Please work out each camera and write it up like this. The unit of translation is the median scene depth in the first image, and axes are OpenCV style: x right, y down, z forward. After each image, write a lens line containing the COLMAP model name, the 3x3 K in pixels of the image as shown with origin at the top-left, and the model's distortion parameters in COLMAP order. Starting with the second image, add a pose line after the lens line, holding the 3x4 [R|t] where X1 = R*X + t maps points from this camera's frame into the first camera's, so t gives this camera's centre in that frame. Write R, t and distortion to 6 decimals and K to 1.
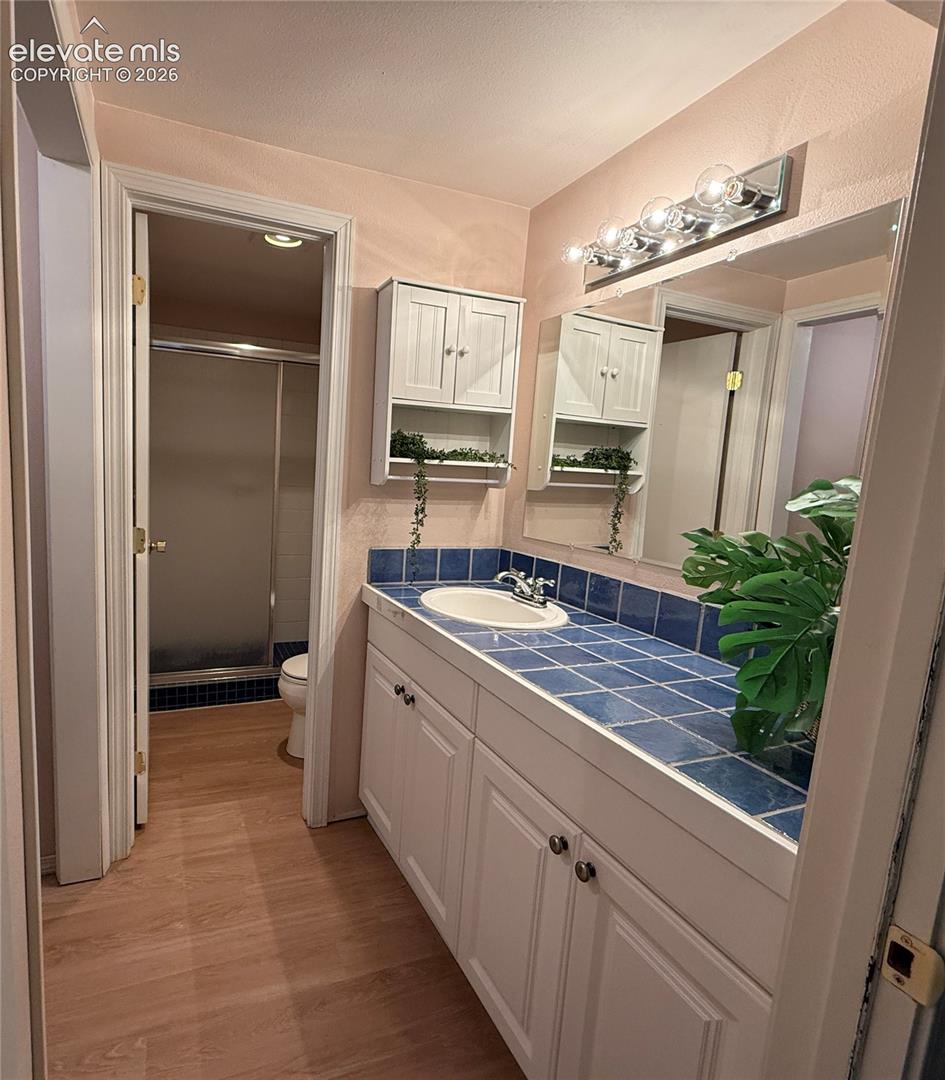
lens RADIAL K [[654.3, 0, 472.5], [0, 654.3, 540.0], [0, 0, 1]] dist [-0.002792, 0.001228]
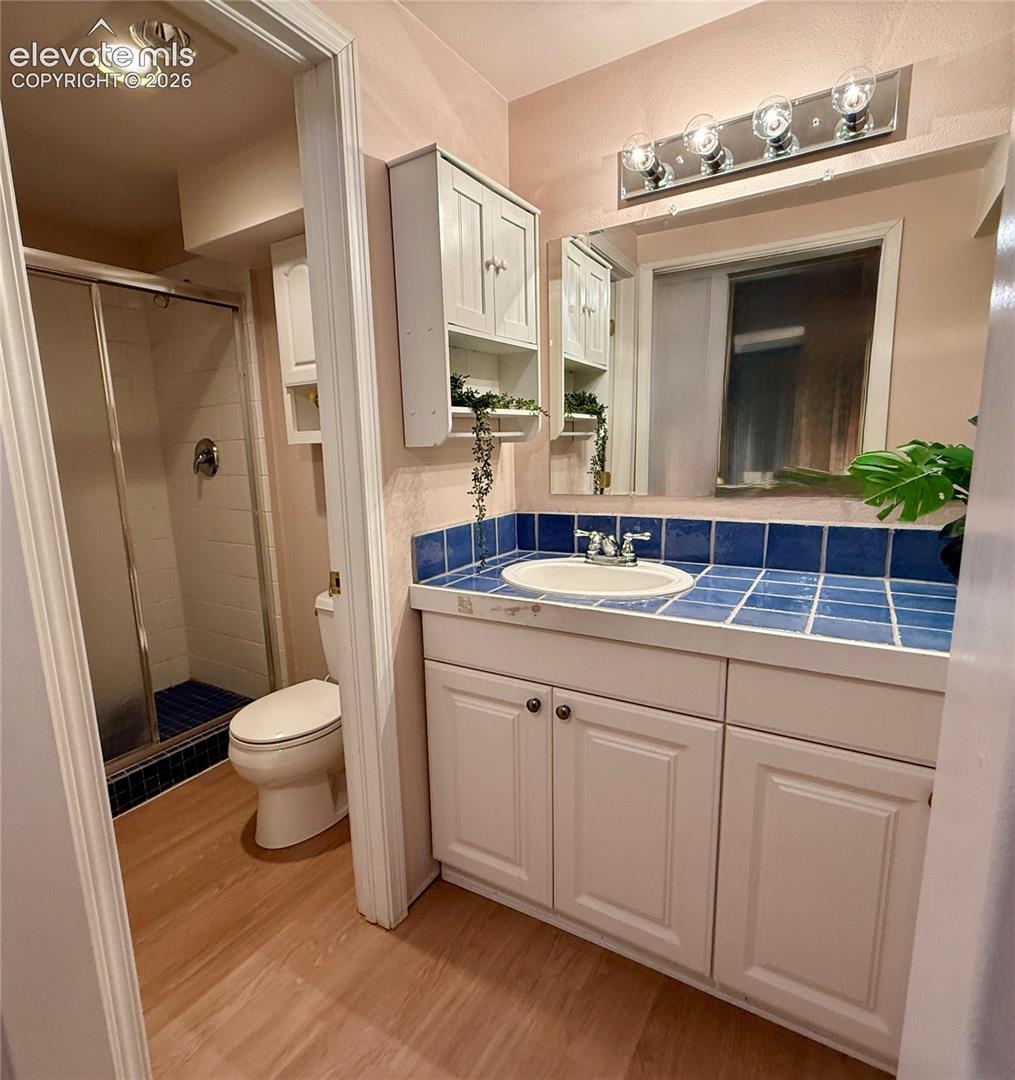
lens RADIAL K [[587.9, 0, 507.5], [0, 587.9, 540.0], [0, 0, 1]] dist [0.000057, -0.001074]
pose [[0.811095, -0.173821, 0.558490, -0.456544], [0.141613, 0.984774, 0.100831, -0.035379], [-0.567513, -0.002694, 0.823360, 0.411444]]
